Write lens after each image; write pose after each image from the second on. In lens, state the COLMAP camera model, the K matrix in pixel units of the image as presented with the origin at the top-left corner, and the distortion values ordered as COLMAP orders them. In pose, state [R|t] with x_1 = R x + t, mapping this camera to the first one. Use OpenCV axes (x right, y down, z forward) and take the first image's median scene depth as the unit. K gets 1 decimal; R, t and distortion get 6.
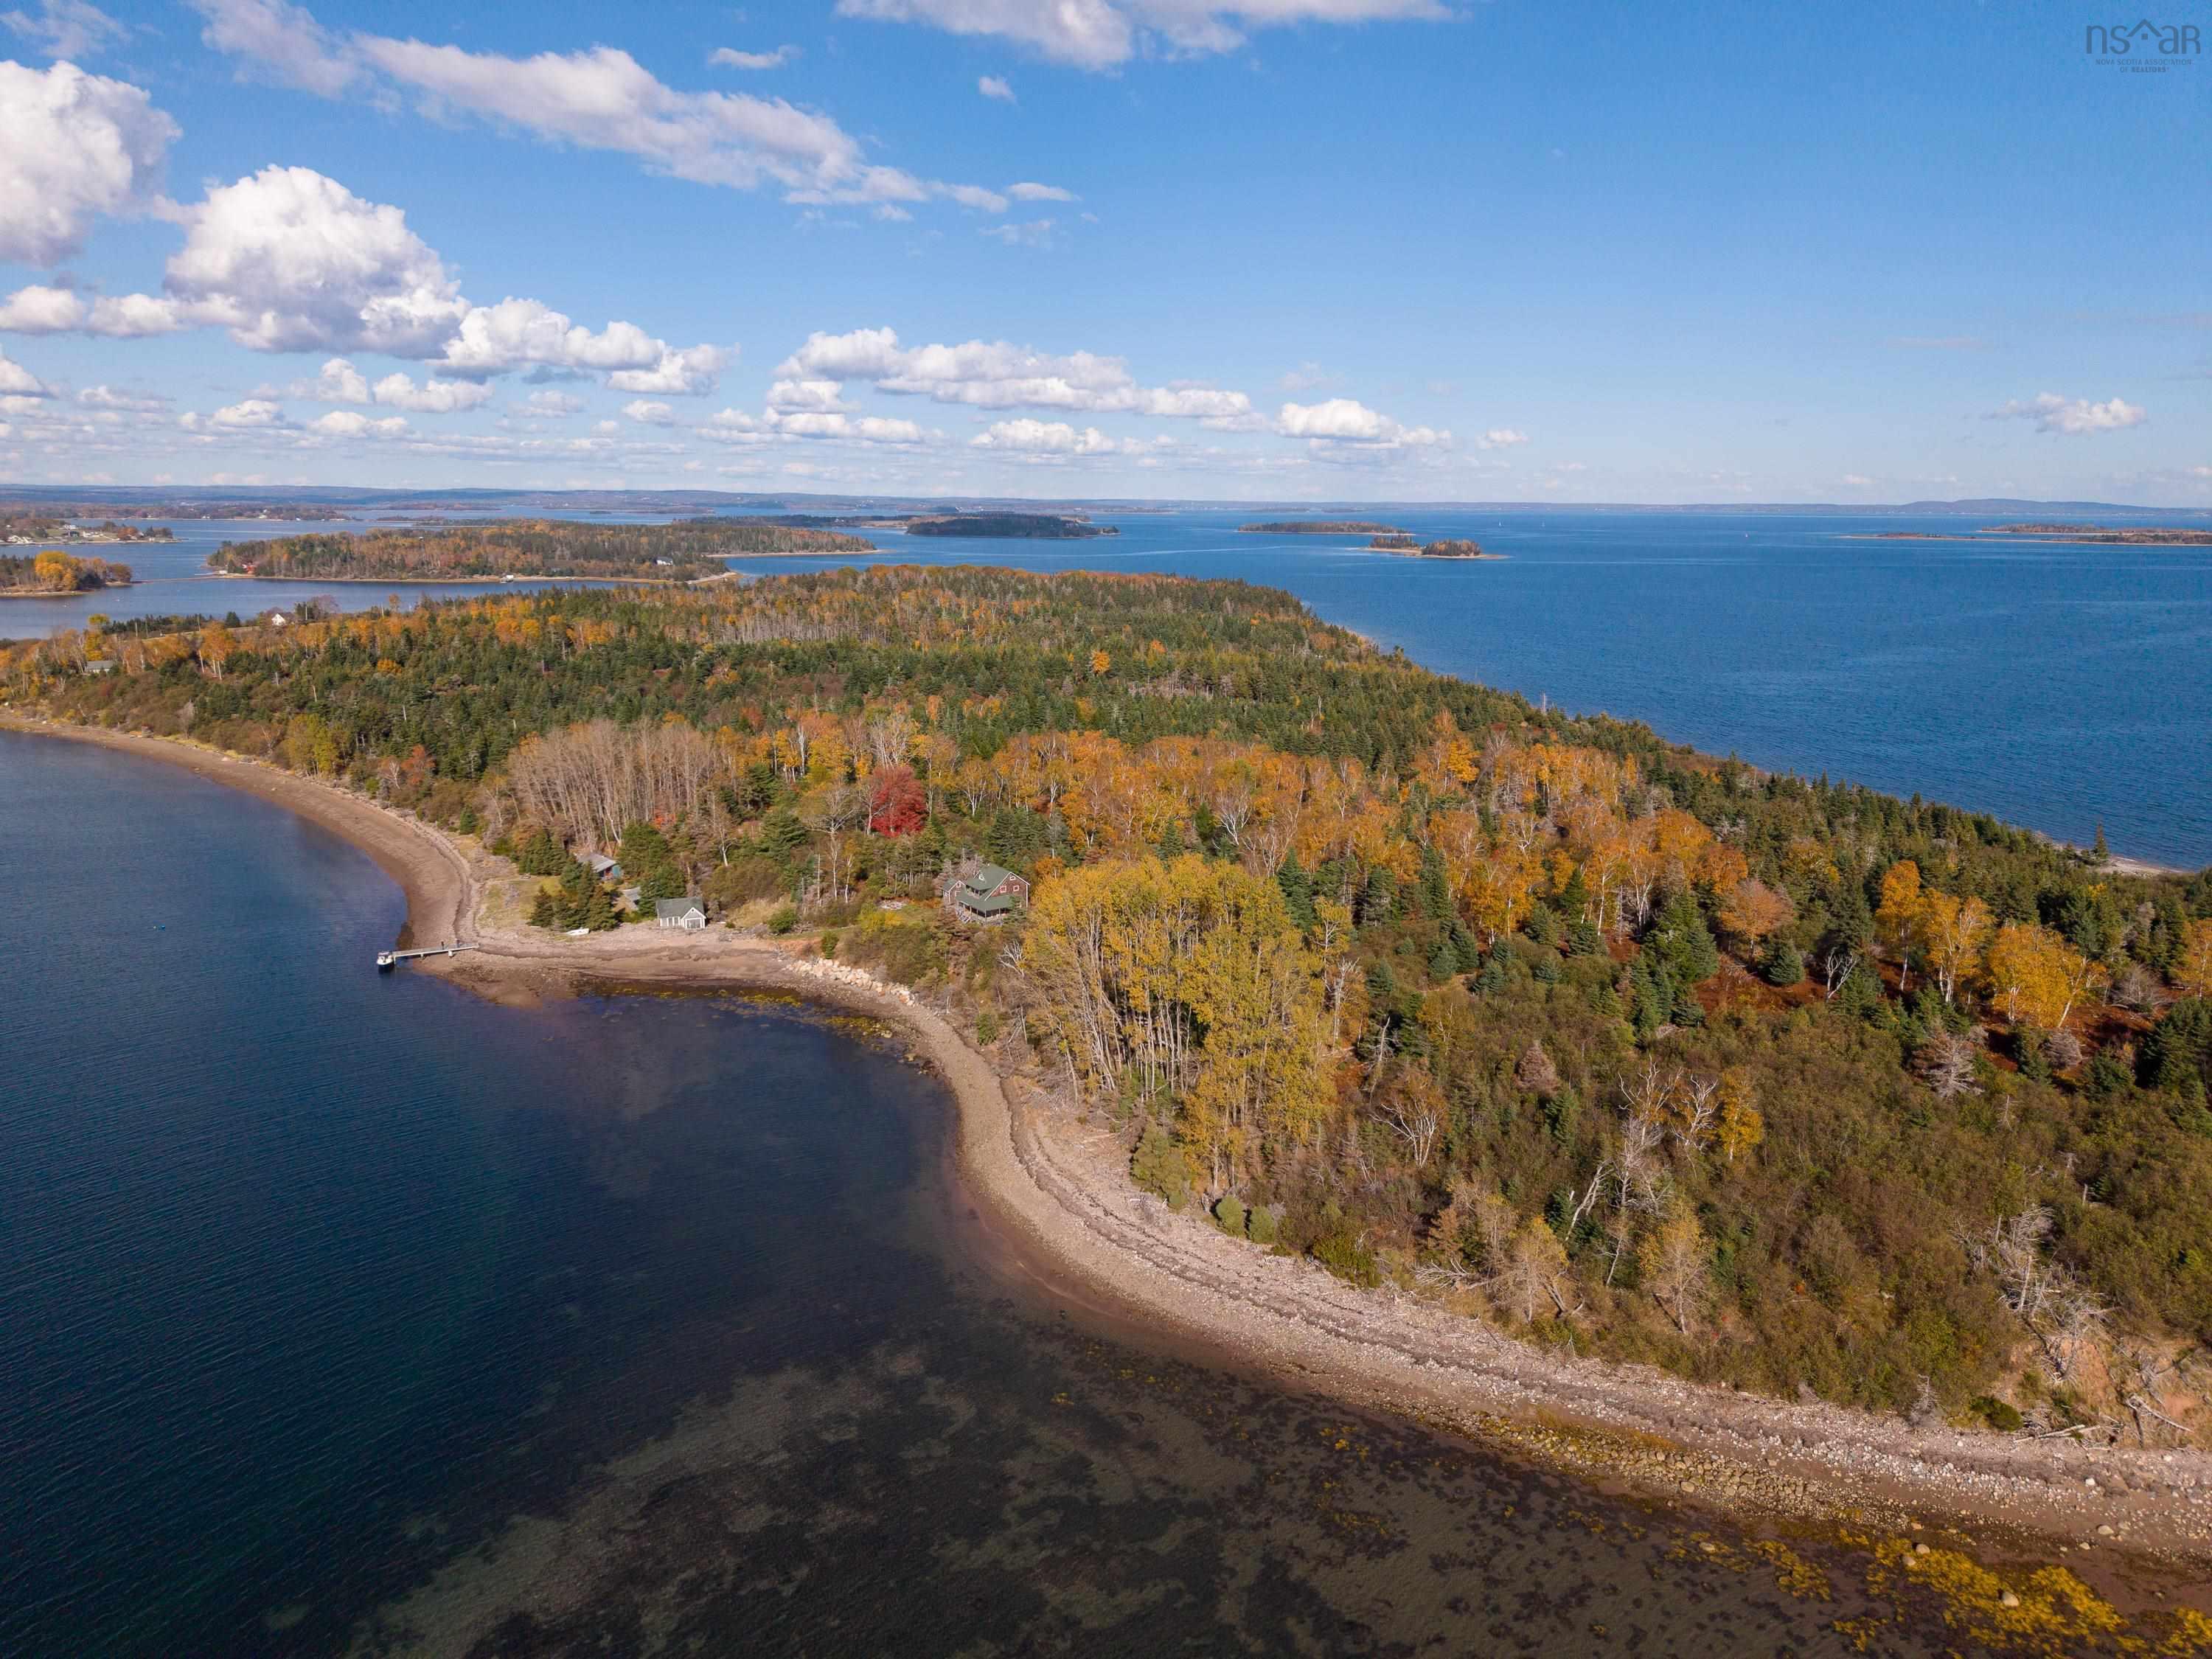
lens RADIAL K [[1497.3, 0, 1102.4], [0, 1497.3, 801.1], [0, 0, 1]] dist [0.024426, -0.029621]
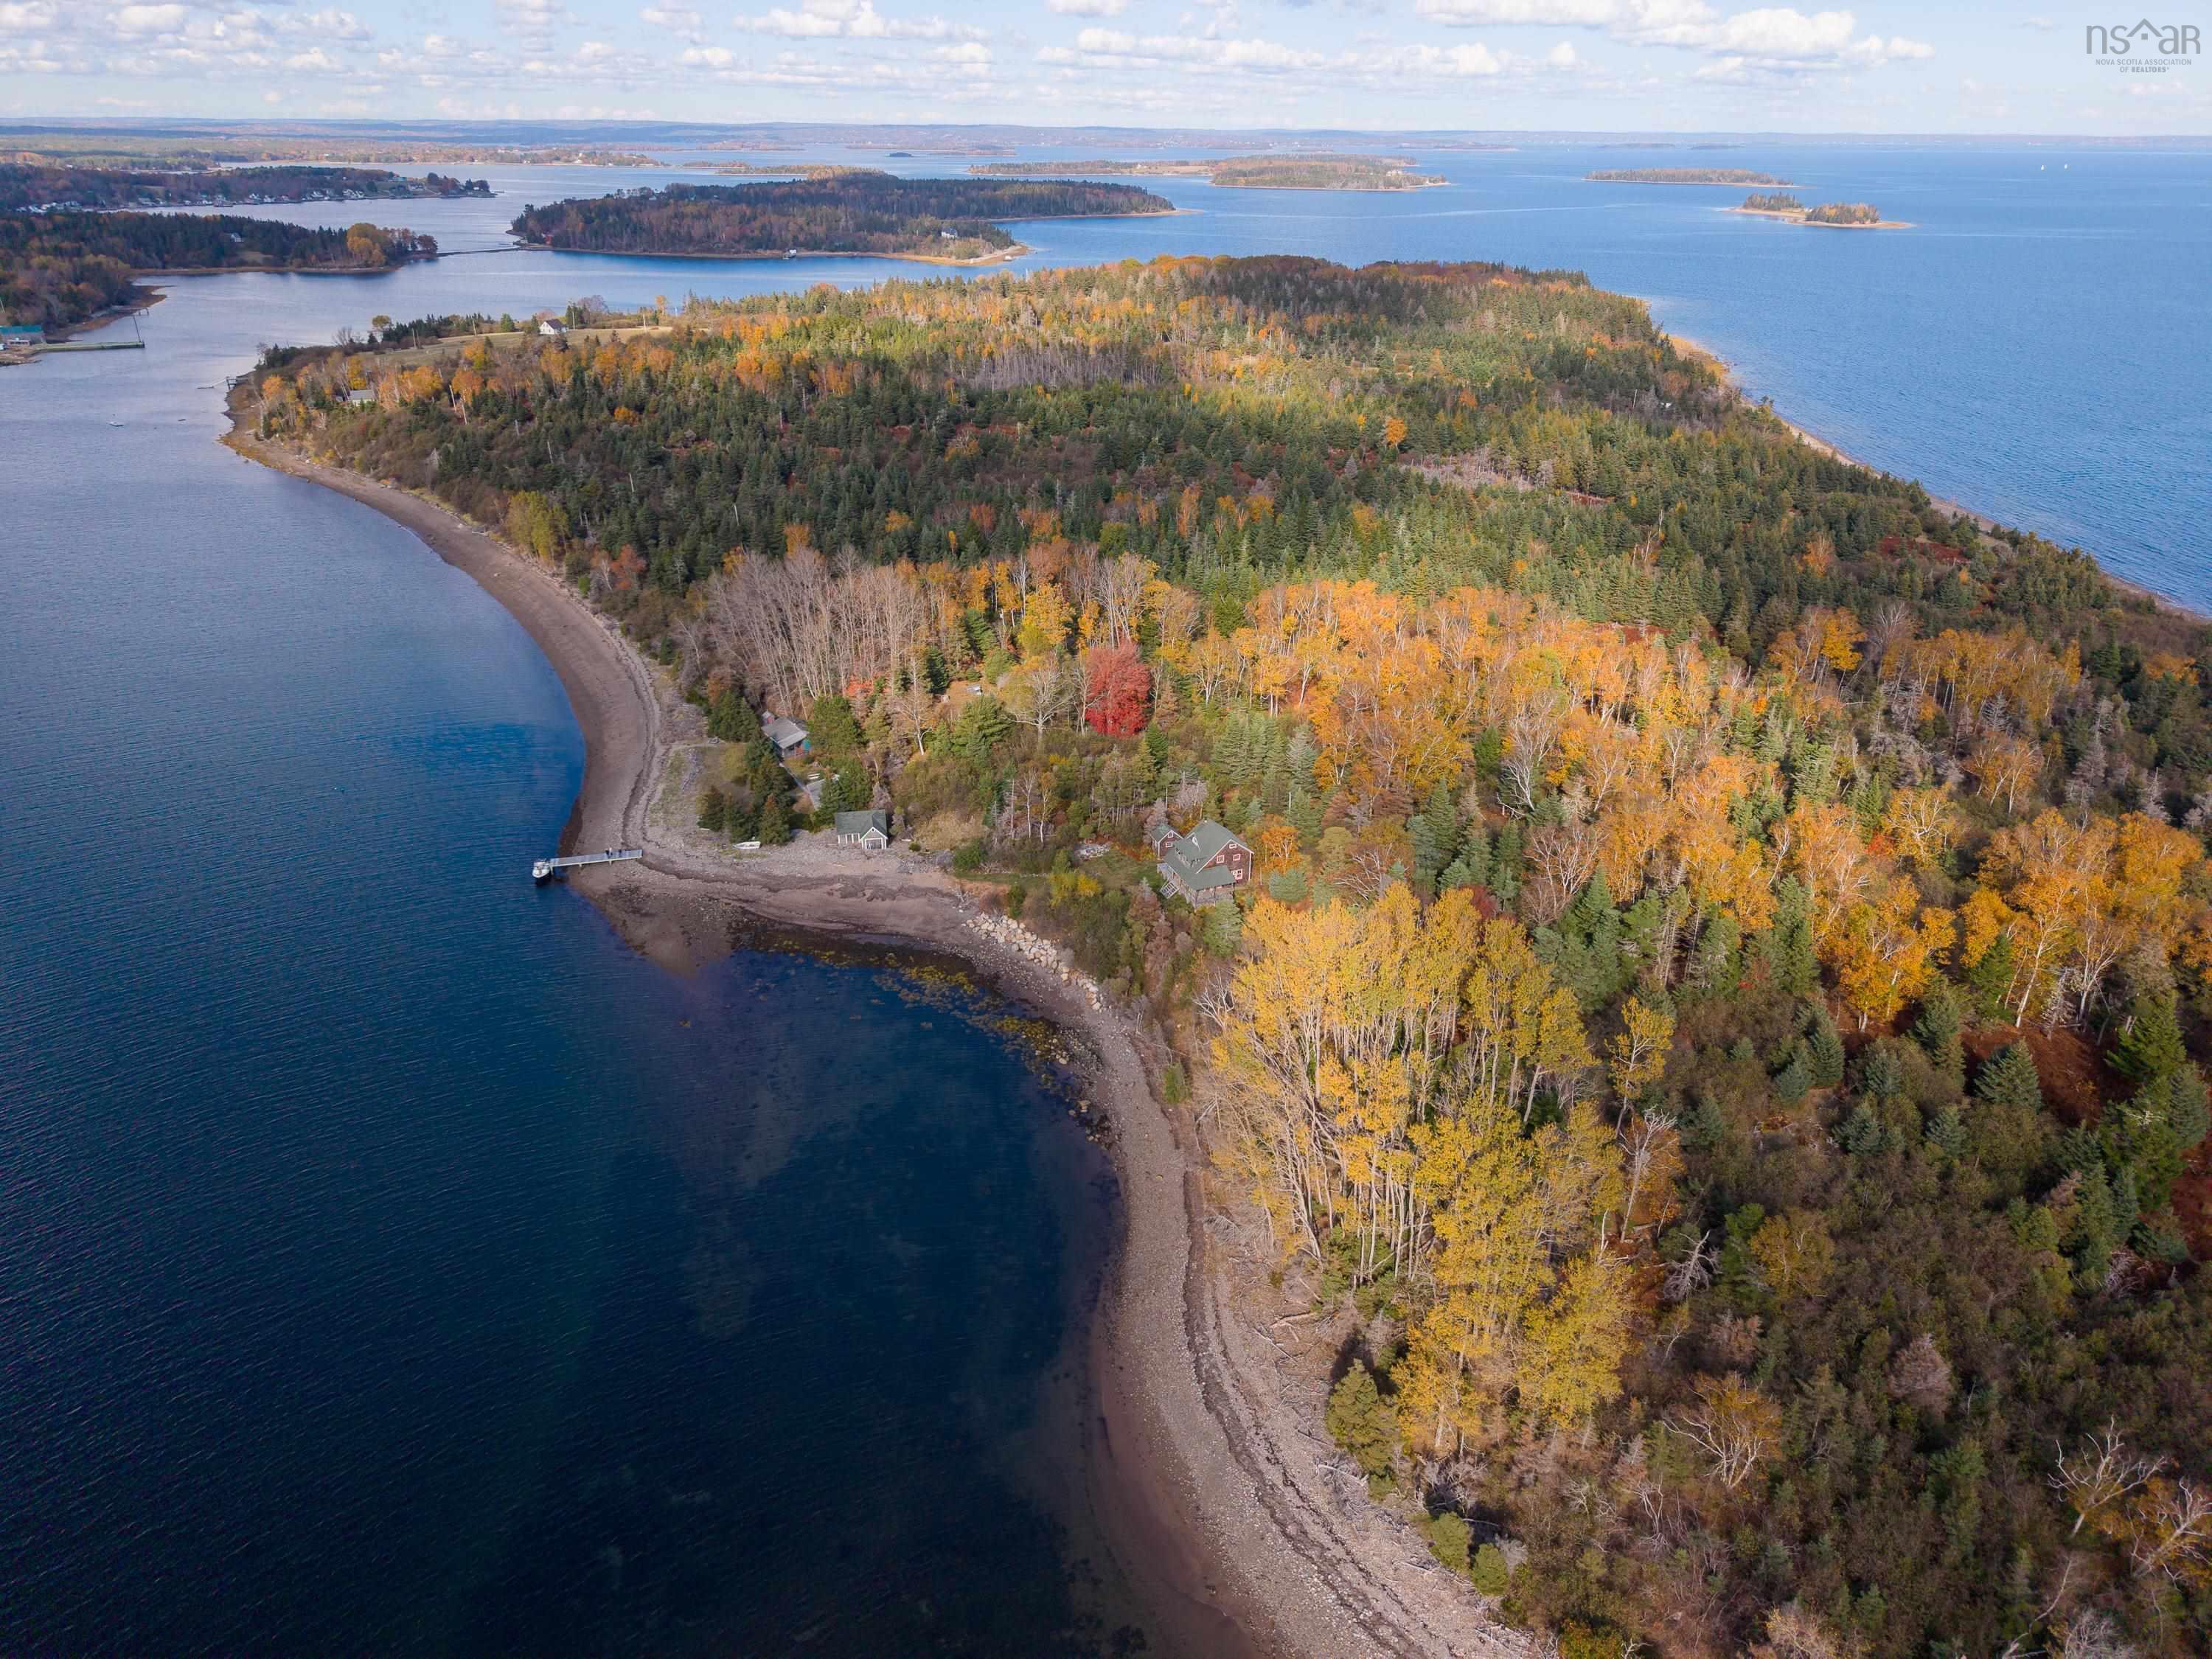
lens RADIAL K [[1497.3, 0, 1102.4], [0, 1497.3, 801.1], [0, 0, 1]] dist [0.024426, -0.029621]
pose [[0.980119, 0.078209, -0.182347, 0.008005], [-0.035870, 0.973737, 0.224834, -0.078680], [0.195142, -0.213823, 0.957183, 0.109590]]
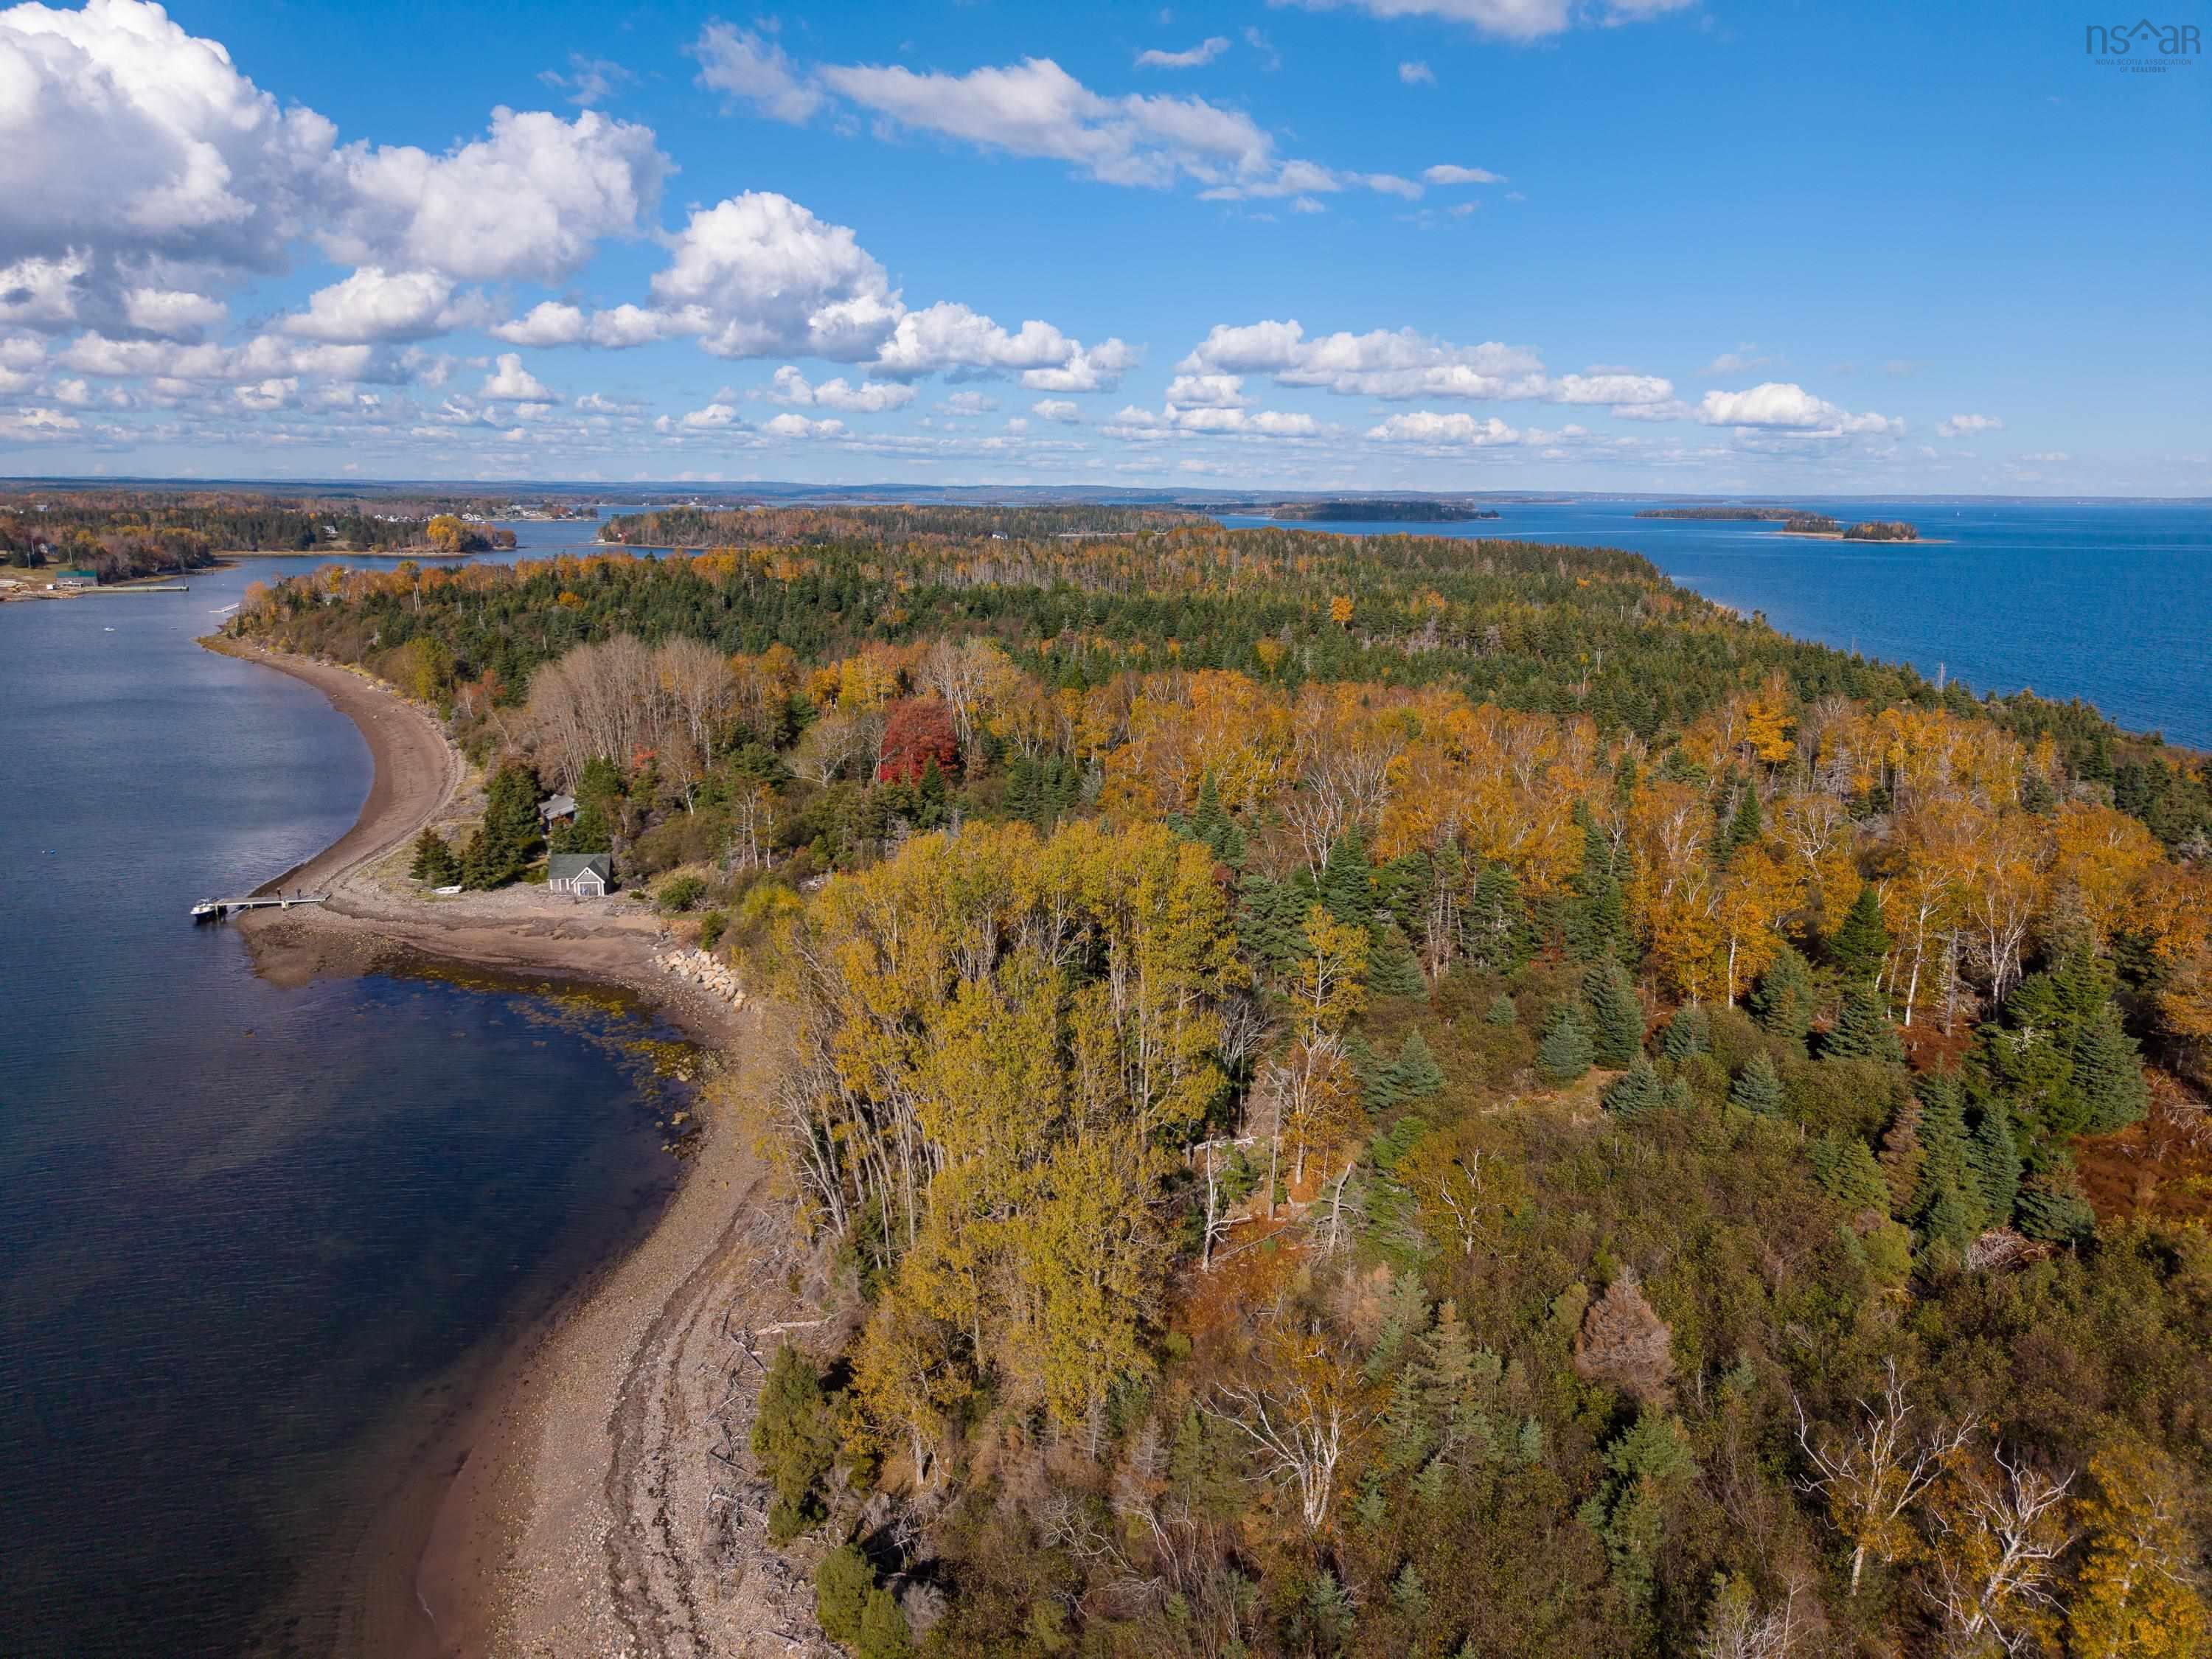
lens RADIAL K [[1484.2, 0, 1109.6], [0, 1484.2, 845.2], [0, 0, 1]] dist [0.002550, -0.002093]
pose [[0.967467, 0.058304, -0.246188, 0.085946], [-0.050429, 0.997998, 0.038180, 0.010381], [0.247922, -0.024523, 0.968470, 0.195001]]
